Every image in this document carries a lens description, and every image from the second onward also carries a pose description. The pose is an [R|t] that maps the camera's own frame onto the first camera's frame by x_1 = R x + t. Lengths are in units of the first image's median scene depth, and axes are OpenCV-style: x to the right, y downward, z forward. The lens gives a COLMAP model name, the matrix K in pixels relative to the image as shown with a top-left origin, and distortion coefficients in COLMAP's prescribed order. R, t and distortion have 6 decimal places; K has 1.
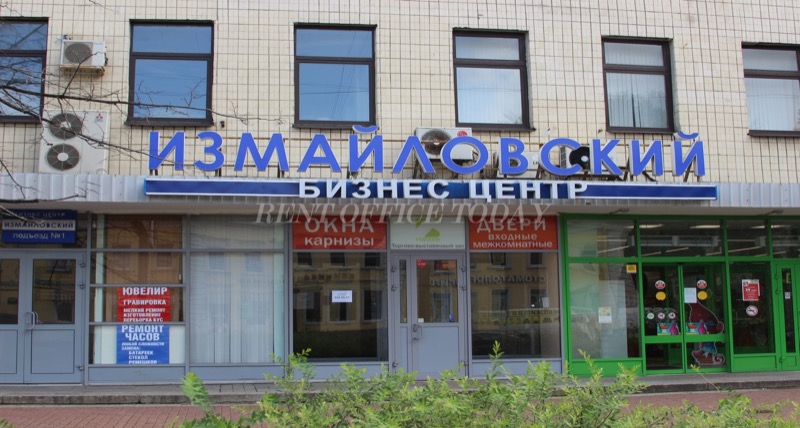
lens RADIAL K [[1049.7, 0, 399.9], [0, 1049.7, 181.2], [0, 0, 1]] dist [-0.101120, 0.010434]
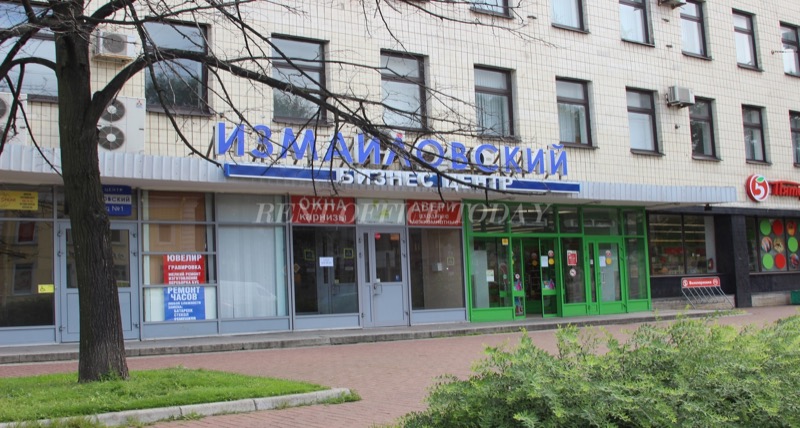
lens RADIAL K [[1049.7, 0, 399.9], [0, 1049.7, 181.2], [0, 0, 1]] dist [-0.101120, 0.010434]
pose [[0.877564, 0.034660, 0.478205, -0.573512], [-0.046616, 0.998826, 0.013153, -0.005762], [-0.477188, -0.033835, 0.878150, -0.126873]]
